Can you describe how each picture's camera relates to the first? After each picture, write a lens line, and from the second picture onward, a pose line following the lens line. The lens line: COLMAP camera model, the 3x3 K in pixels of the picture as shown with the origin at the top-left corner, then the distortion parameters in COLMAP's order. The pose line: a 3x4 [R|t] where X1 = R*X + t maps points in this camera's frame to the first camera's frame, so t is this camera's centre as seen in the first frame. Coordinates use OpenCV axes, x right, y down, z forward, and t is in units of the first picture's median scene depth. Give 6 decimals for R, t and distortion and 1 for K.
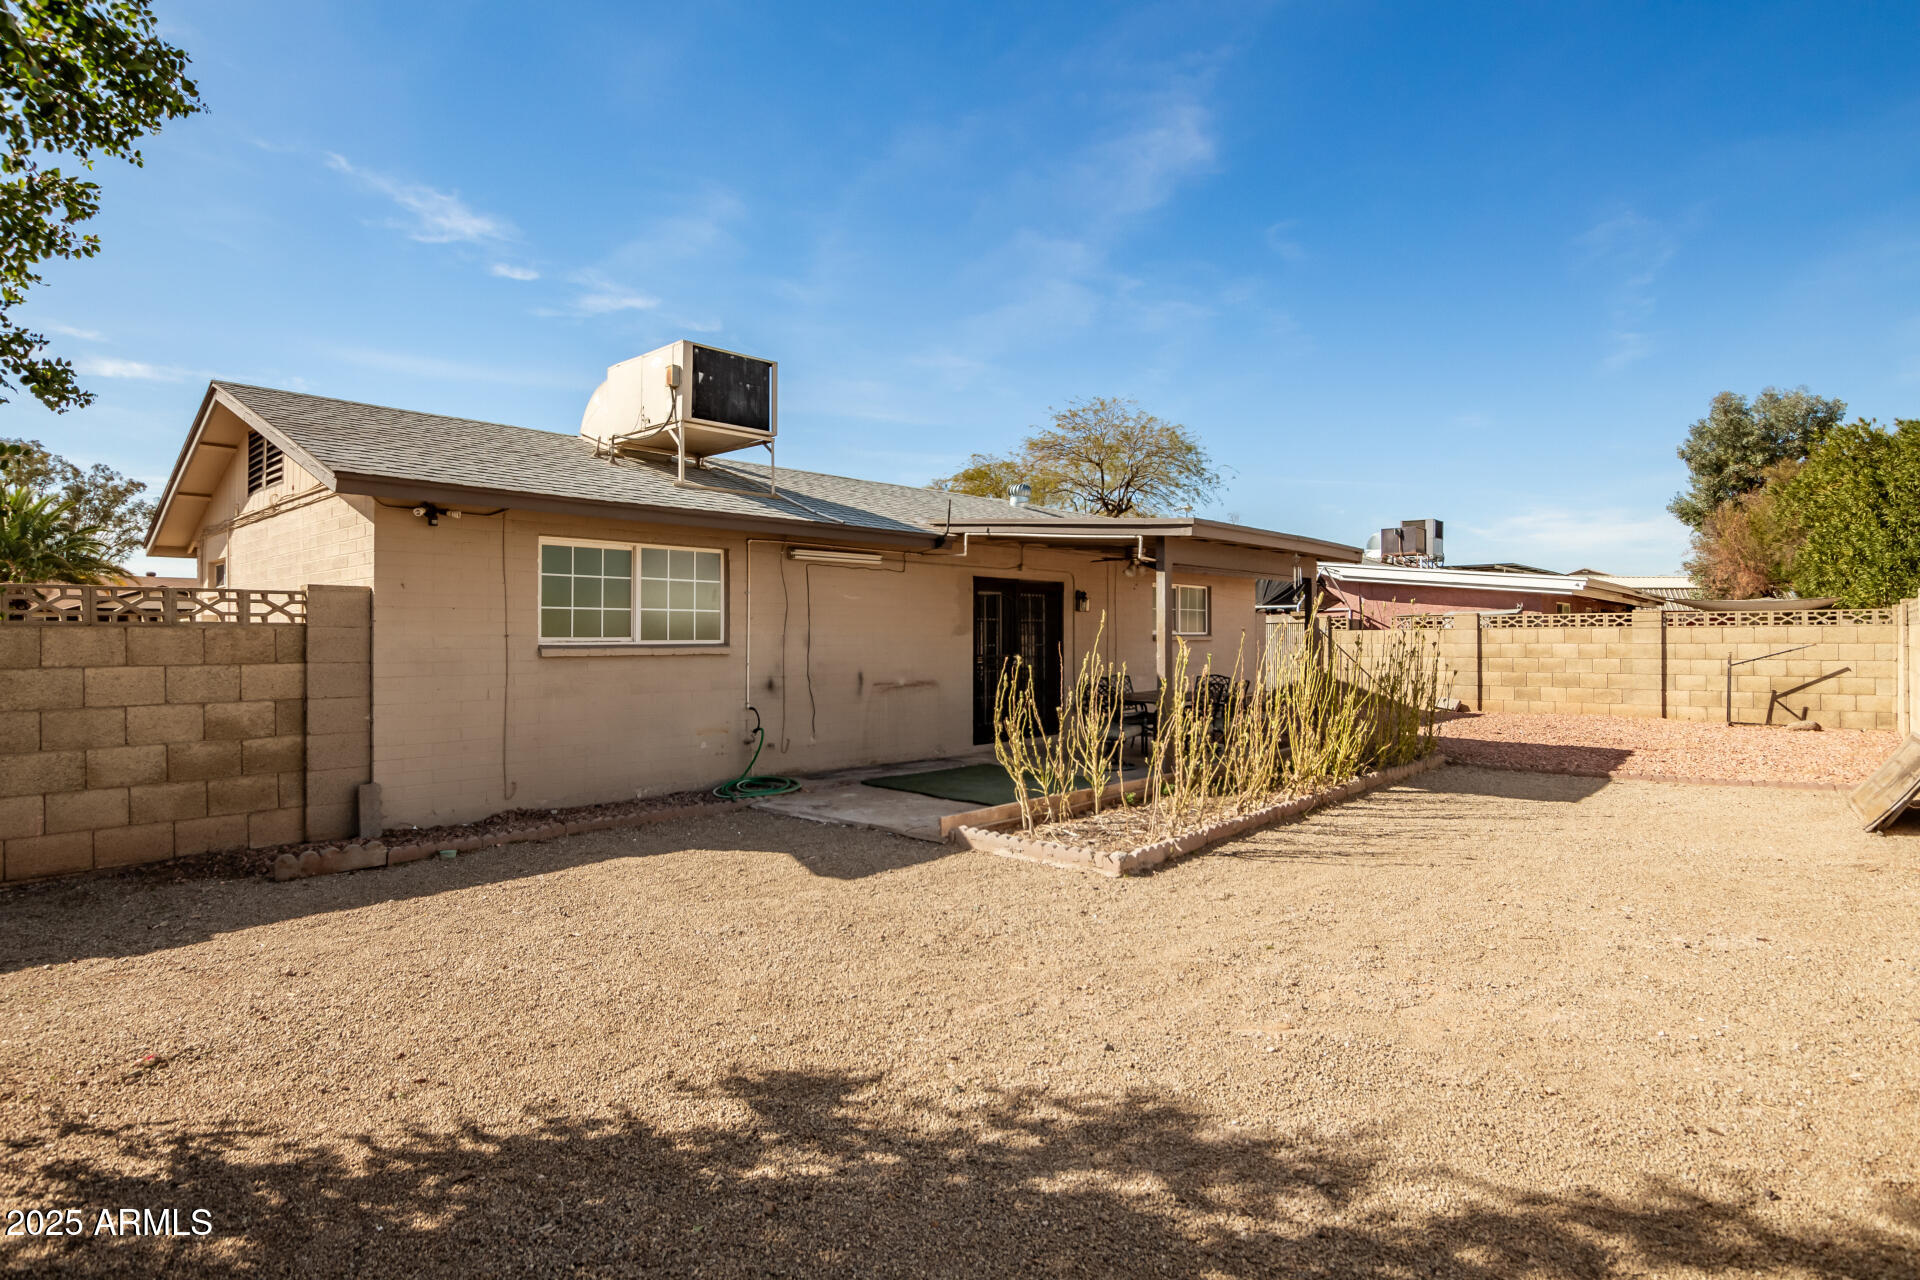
lens RADIAL K [[984.4, 0, 979.3], [0, 984.4, 637.5], [0, 0, 1]] dist [0.001247, 0.000034]
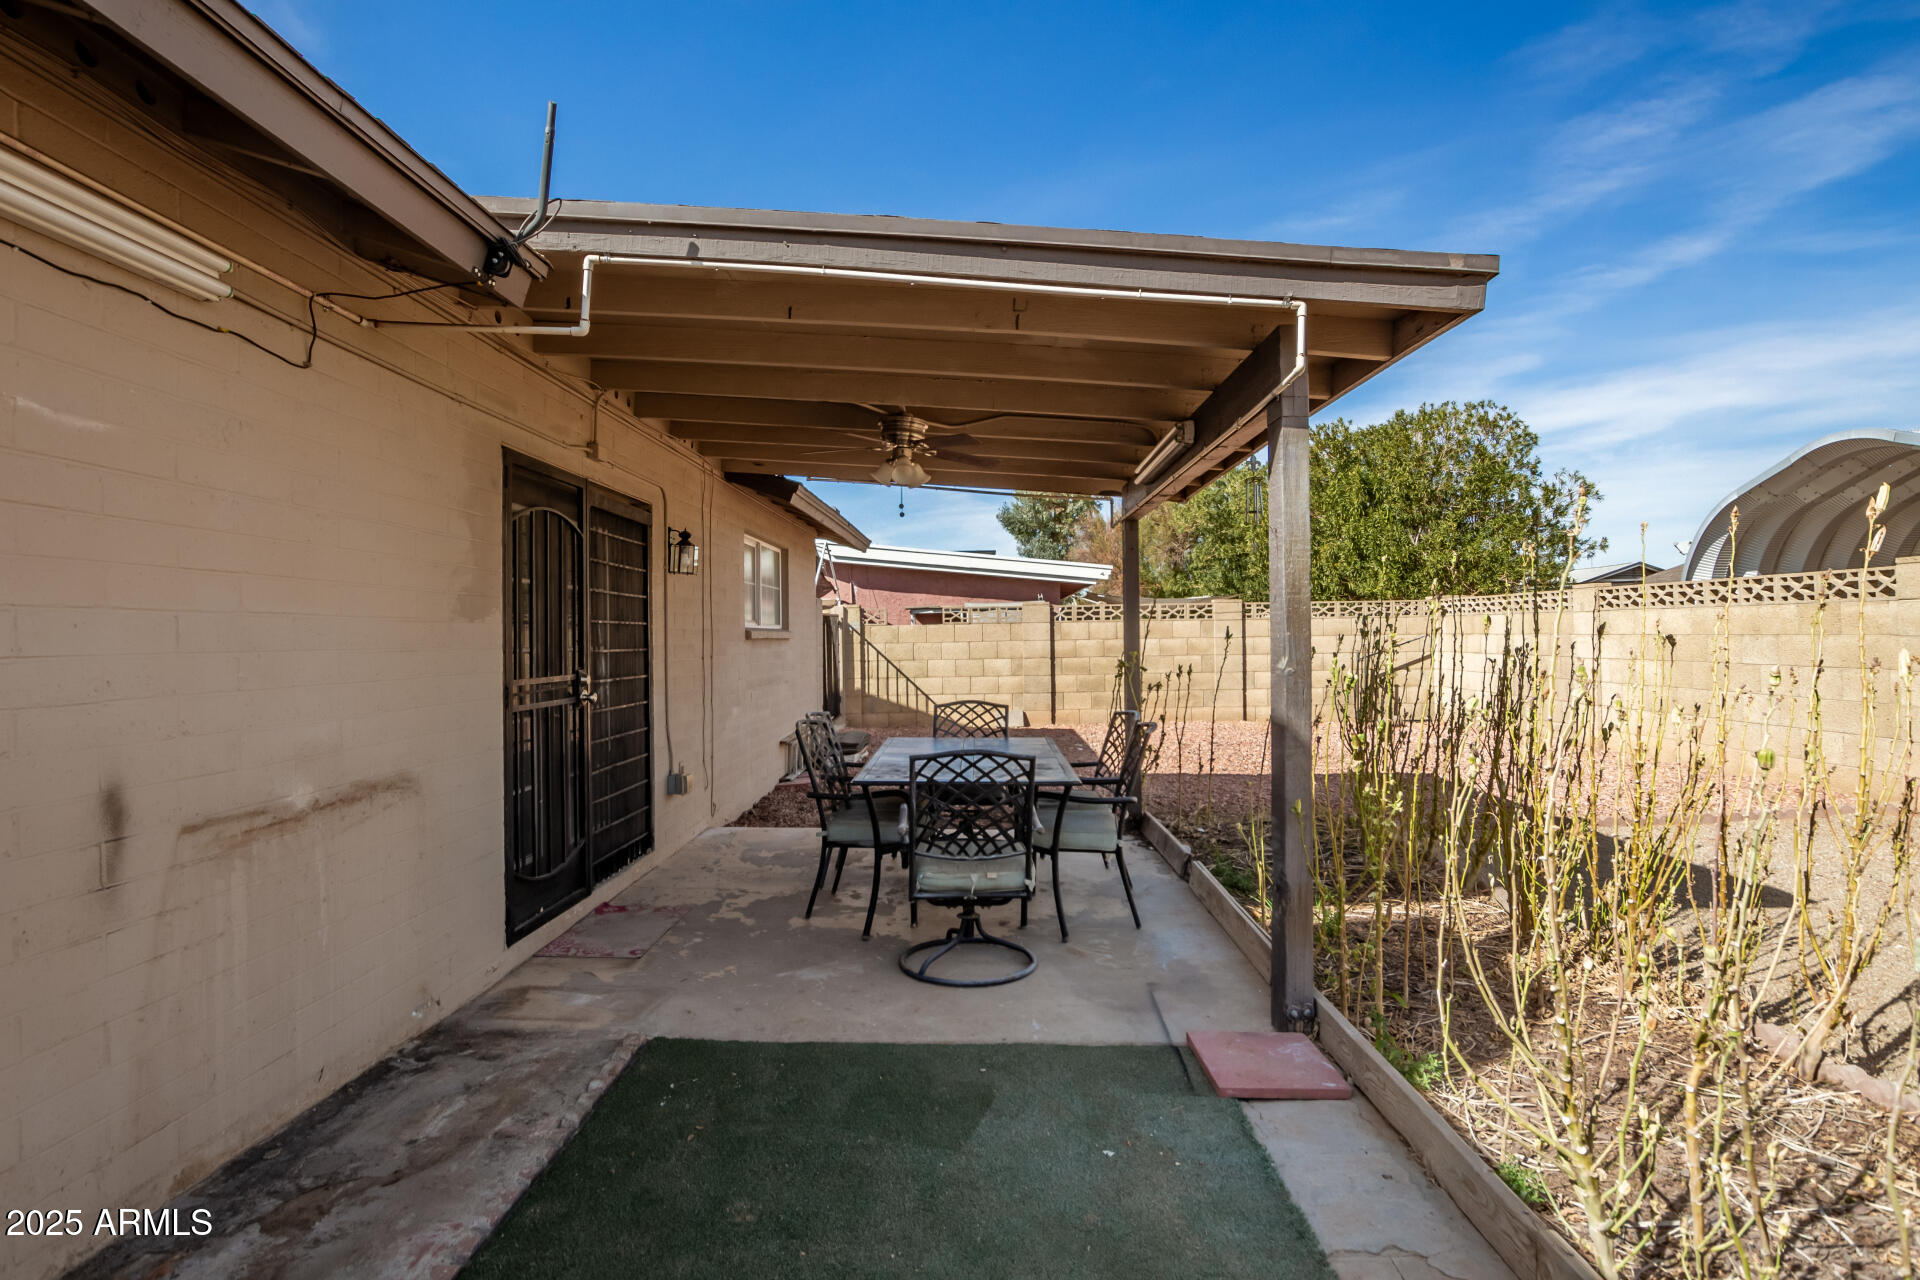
lens RADIAL K [[980.1, 0, 969.9], [0, 980.1, 630.4], [0, 0, 1]] dist [-0.031493, 0.000542]
pose [[0.755090, -0.003863, 0.655610, -0.108244], [0.012777, 0.999879, -0.008823, 0.006181], [-0.655497, 0.015039, 0.755048, 0.680055]]
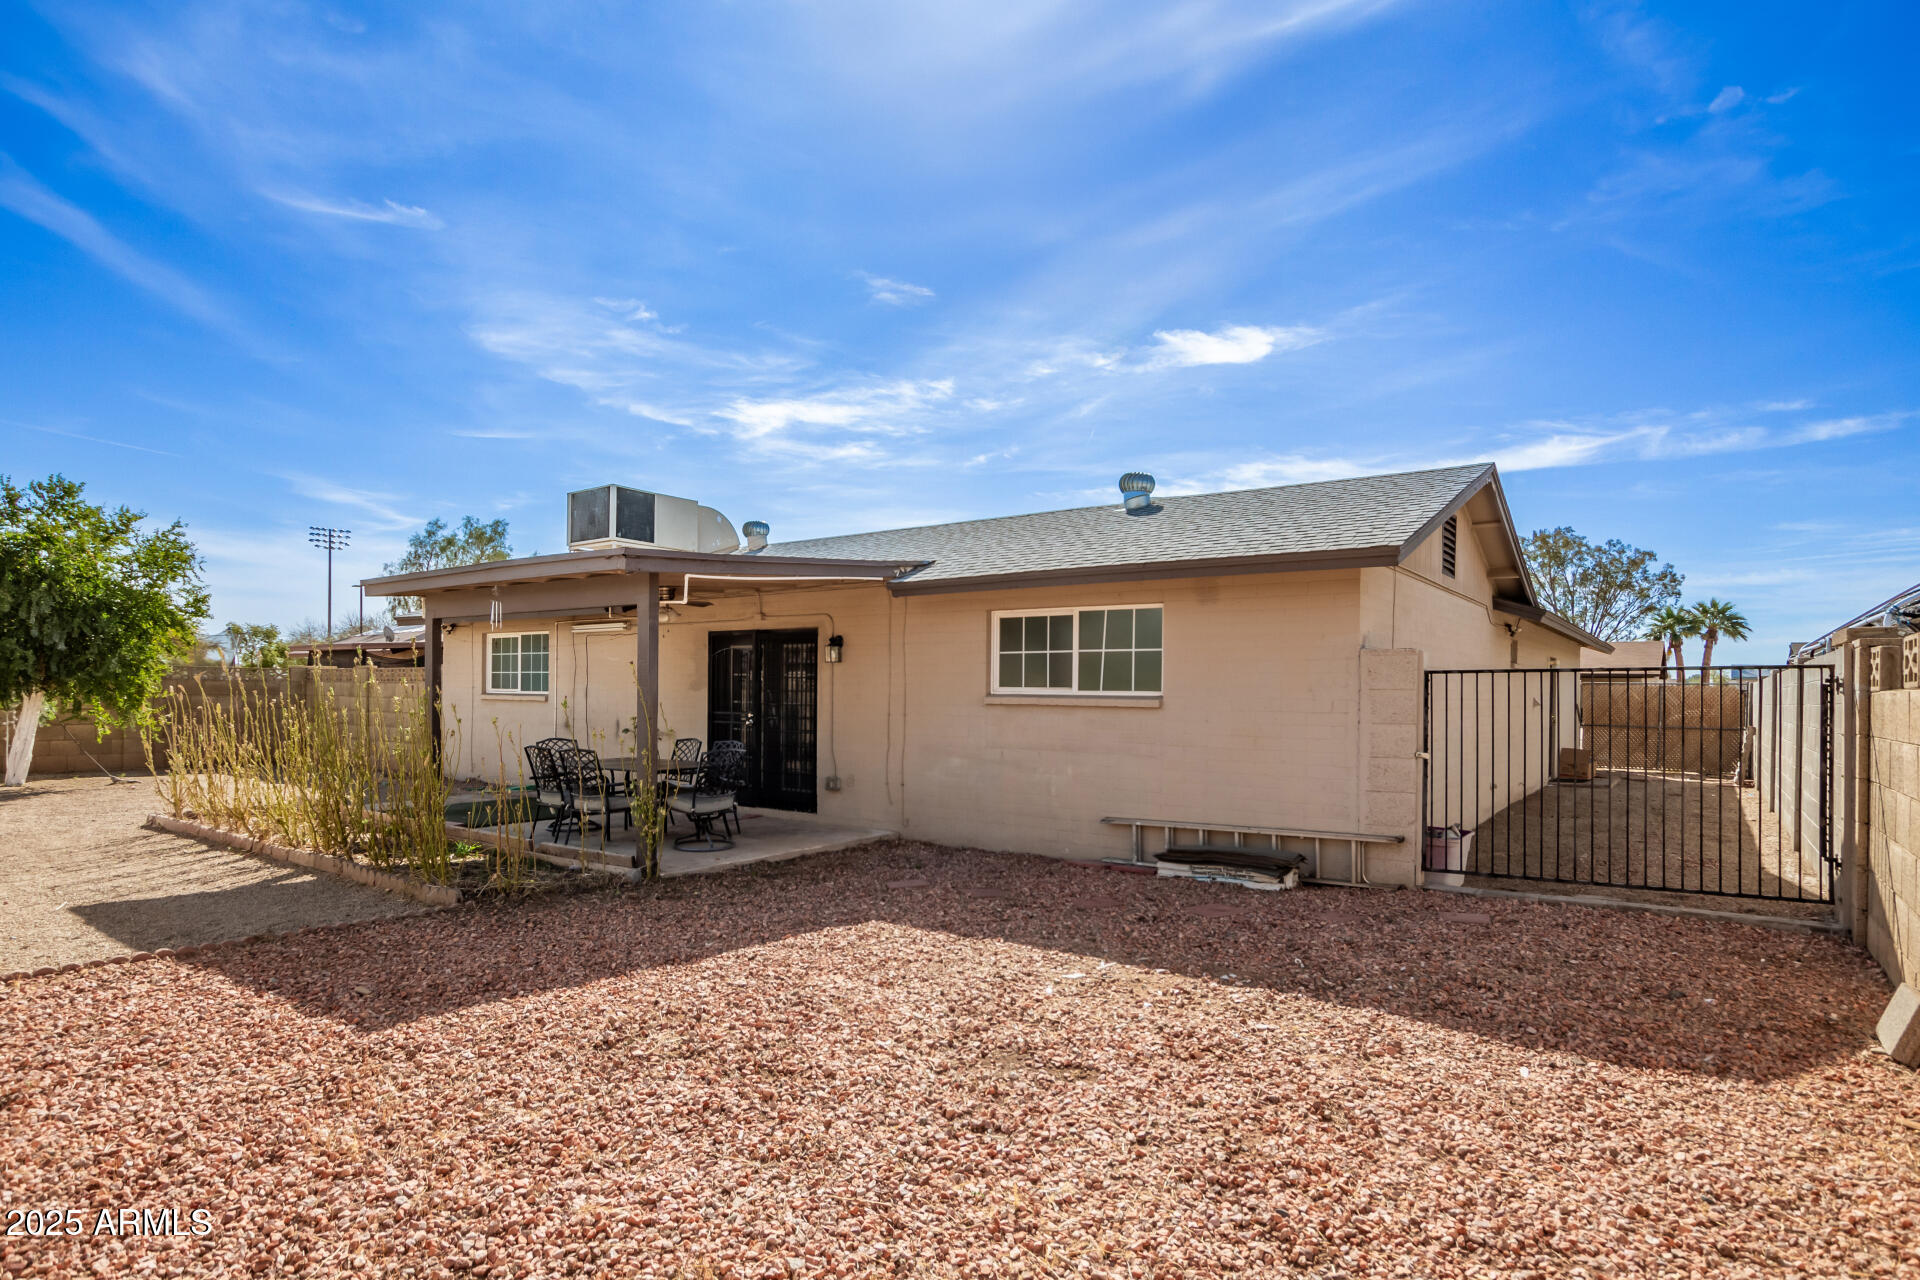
lens RADIAL K [[975.4, 0, 967.5], [0, 975.4, 647.0], [0, 0, 1]] dist [0.002763, -0.000538]
pose [[0.078003, -0.030520, -0.996486, 1.040457], [-0.003972, 0.999514, -0.030923, -0.017800], [0.996945, 0.006370, 0.077844, 1.246233]]
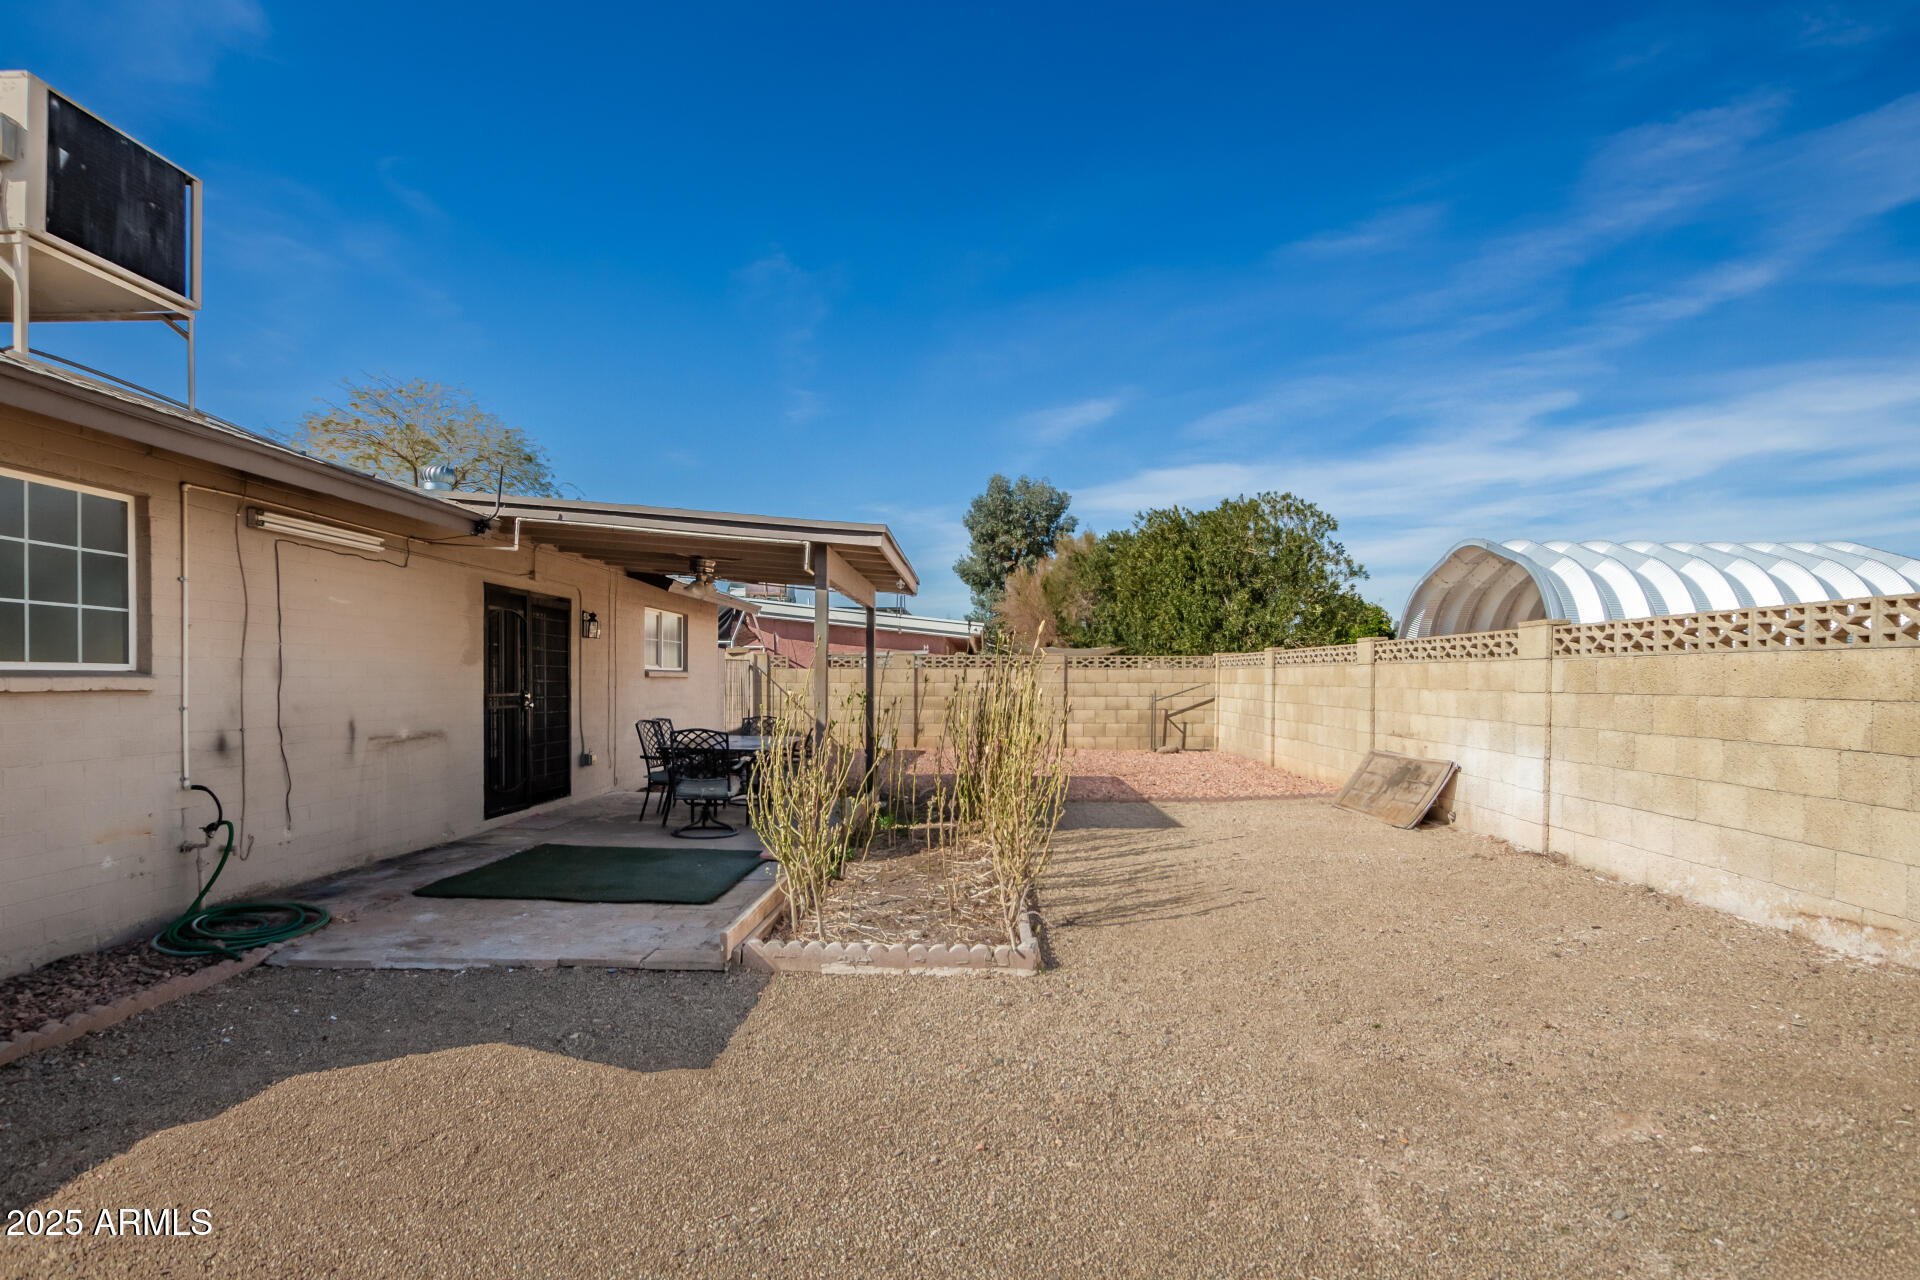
lens RADIAL K [[1020.5, 0, 947.7], [0, 1020.5, 703.3], [0, 0, 1]] dist [0.005808, 0.001397]
pose [[0.774048, -0.008688, 0.633067, -0.223951], [-0.005644, 0.999771, 0.020620, 0.008192], [-0.633101, -0.019534, 0.773822, 0.232560]]
